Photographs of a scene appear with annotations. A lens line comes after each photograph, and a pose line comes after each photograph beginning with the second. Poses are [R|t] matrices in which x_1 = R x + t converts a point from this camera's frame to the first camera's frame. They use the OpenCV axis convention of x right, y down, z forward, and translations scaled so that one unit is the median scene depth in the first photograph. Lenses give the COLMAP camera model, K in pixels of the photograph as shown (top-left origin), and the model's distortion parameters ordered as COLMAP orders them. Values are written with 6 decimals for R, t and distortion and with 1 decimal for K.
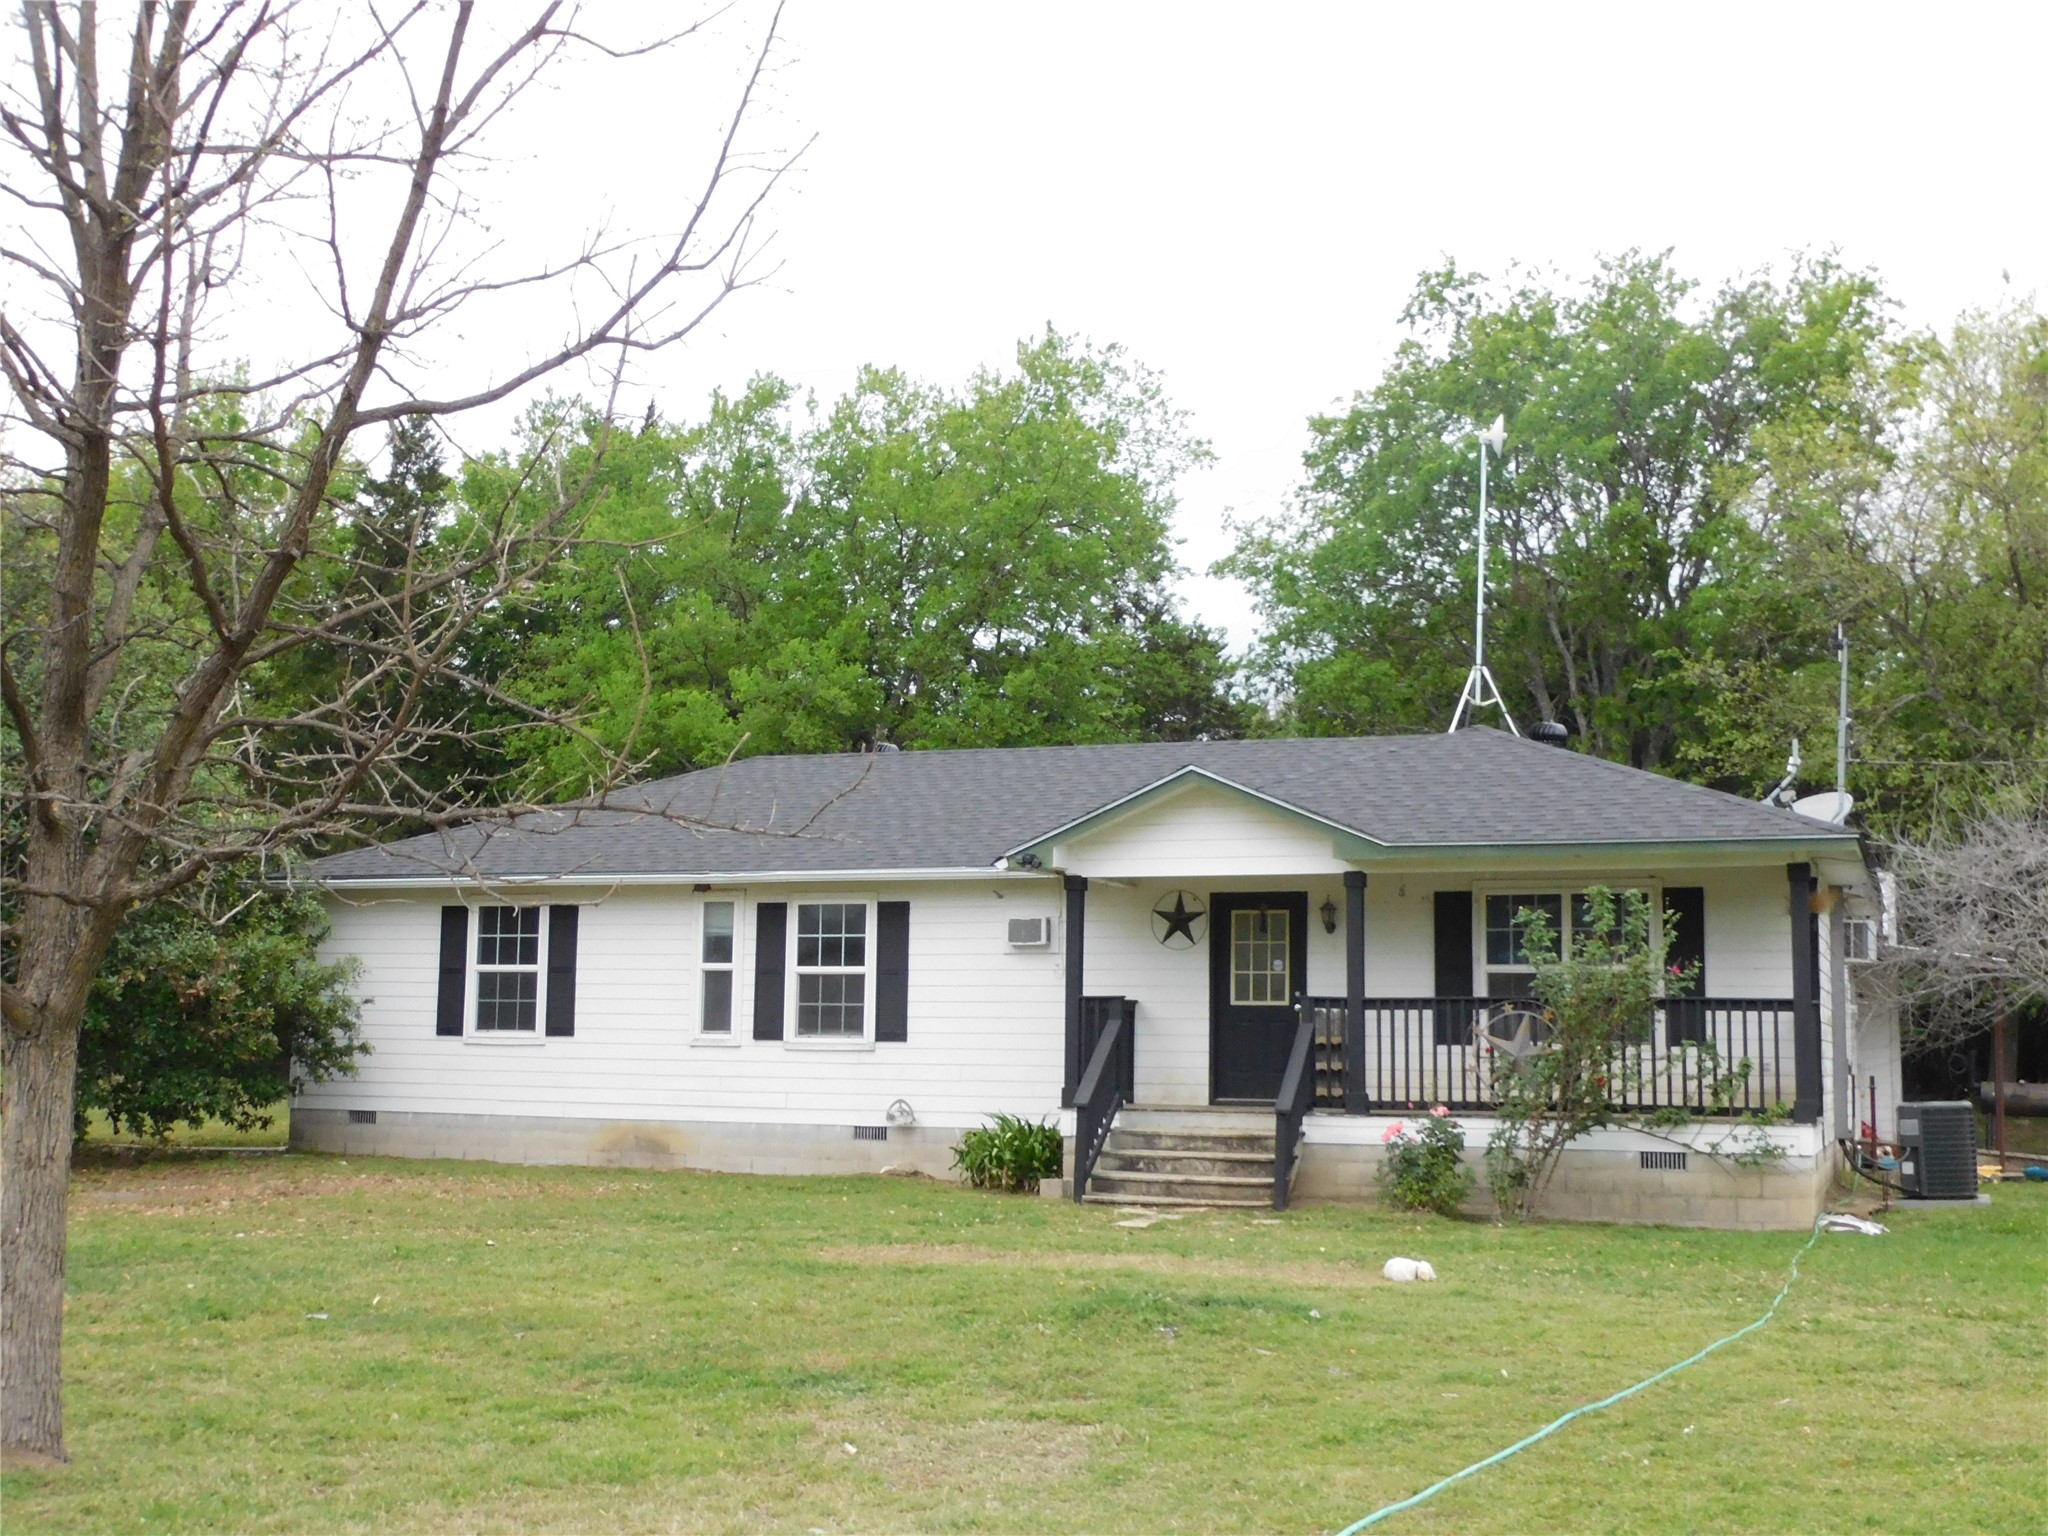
lens RADIAL K [[2314.7, 0, 1027.0], [0, 2314.7, 770.1], [0, 0, 1]] dist [0.008517, -0.002158]
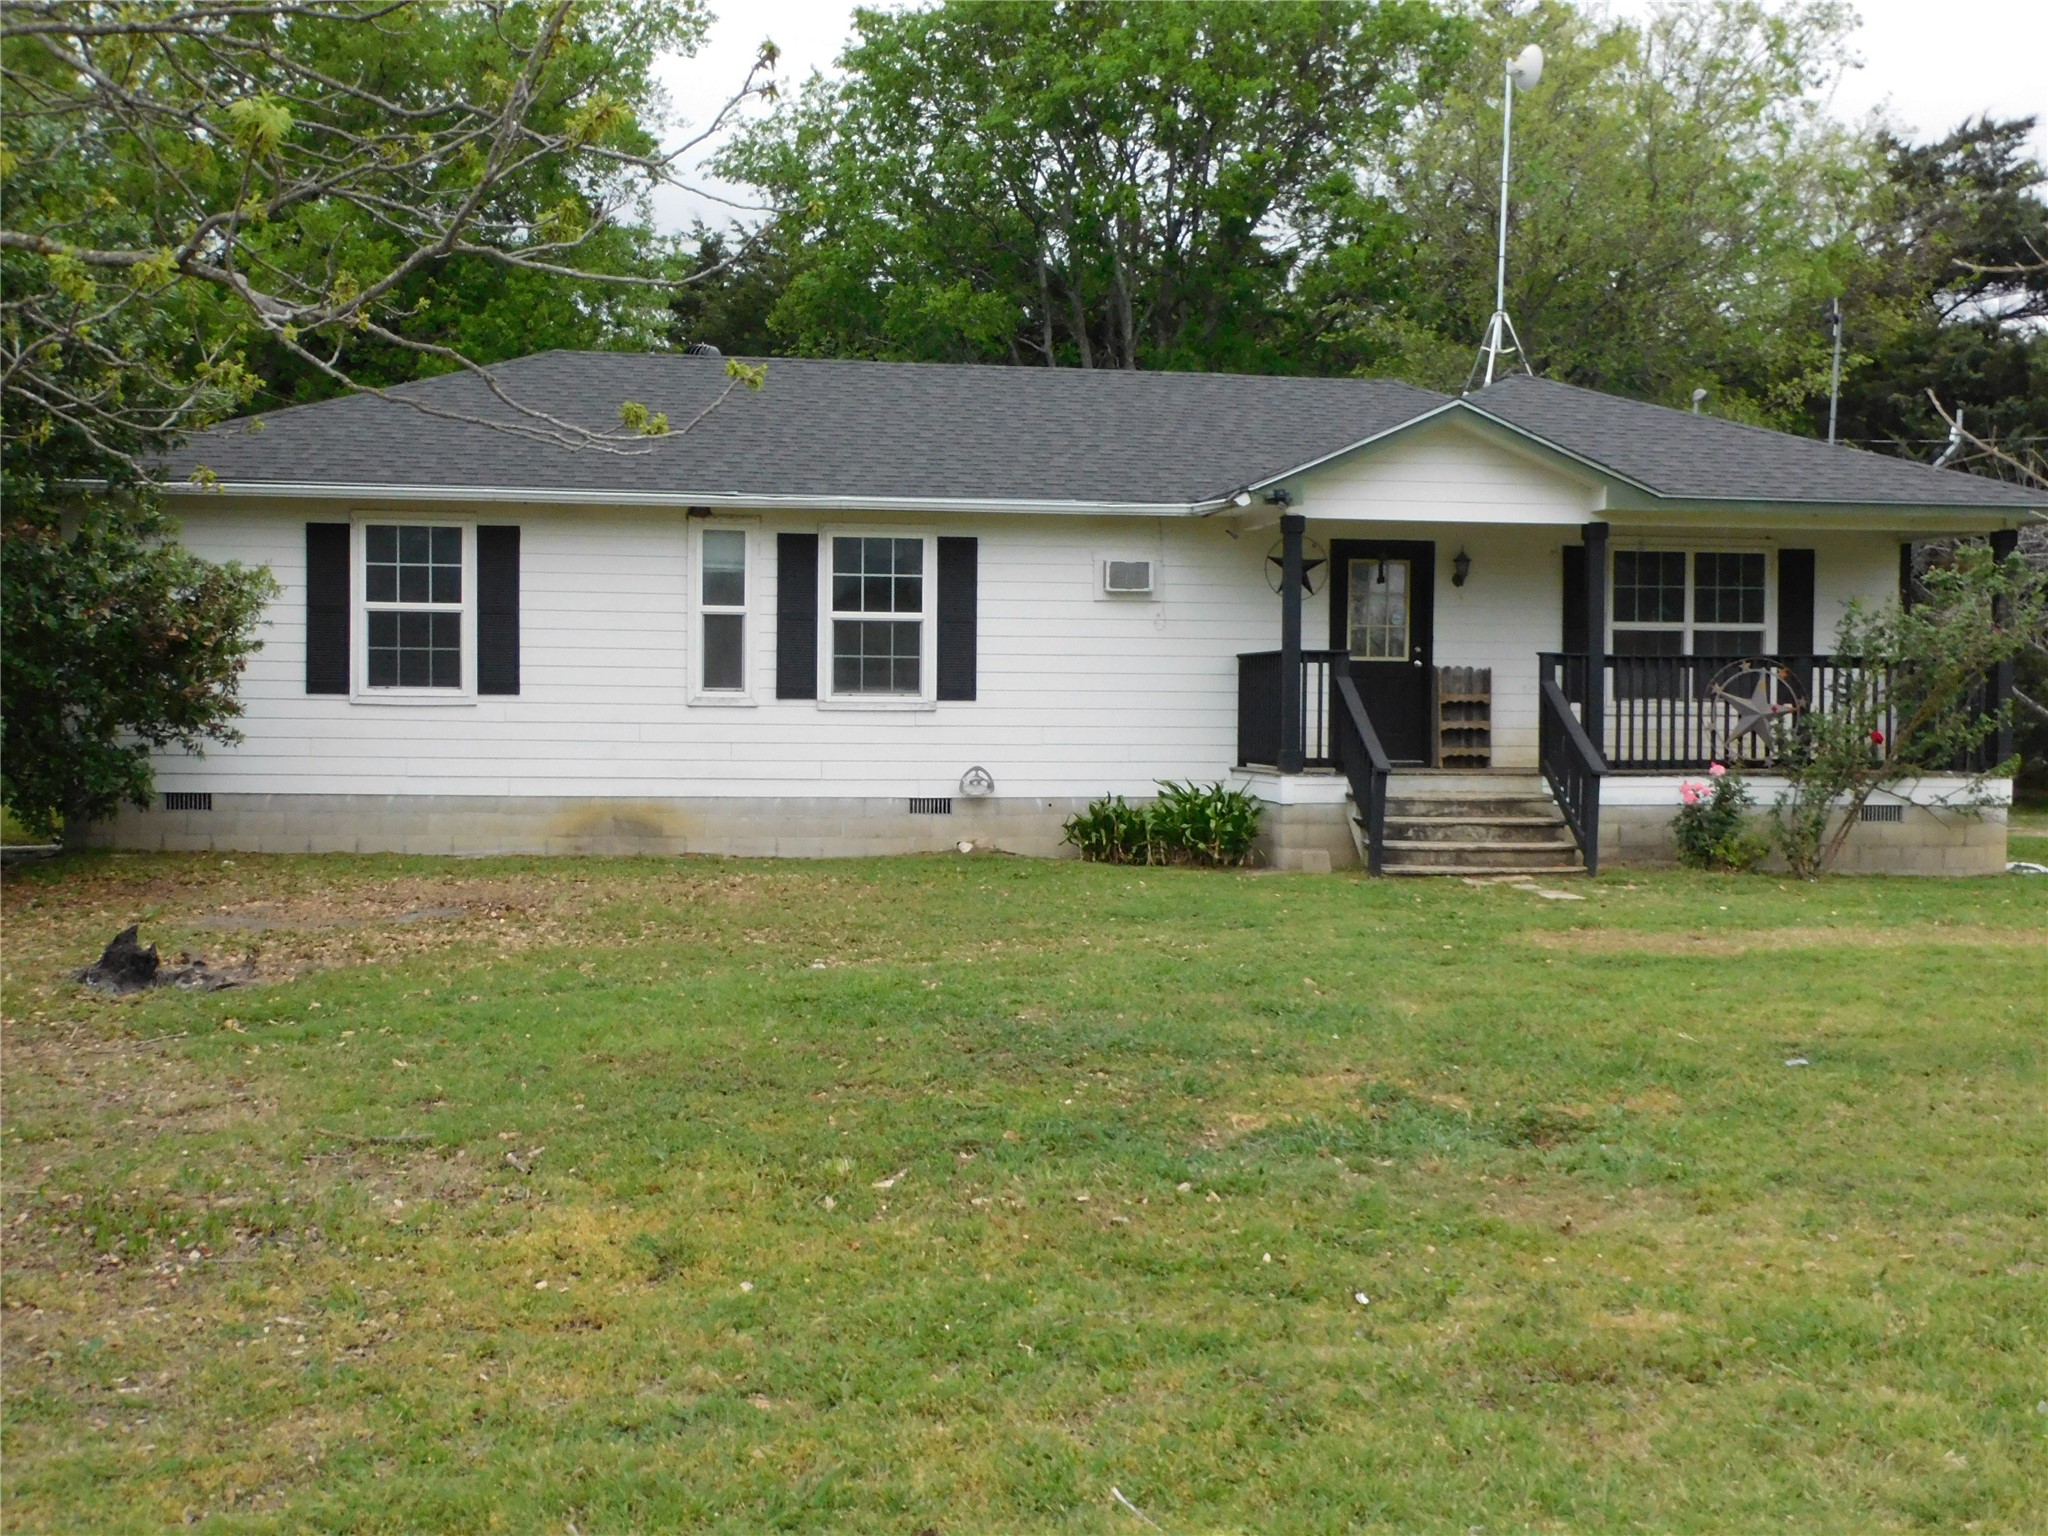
lens RADIAL K [[2314.7, 0, 1027.0], [0, 2314.7, 770.1], [0, 0, 1]] dist [0.008517, -0.002158]
pose [[0.864139, -0.019328, 0.502882, -0.465168], [-0.057284, 0.988990, 0.136446, 0.023789], [-0.499982, -0.146715, 0.853518, 0.246123]]
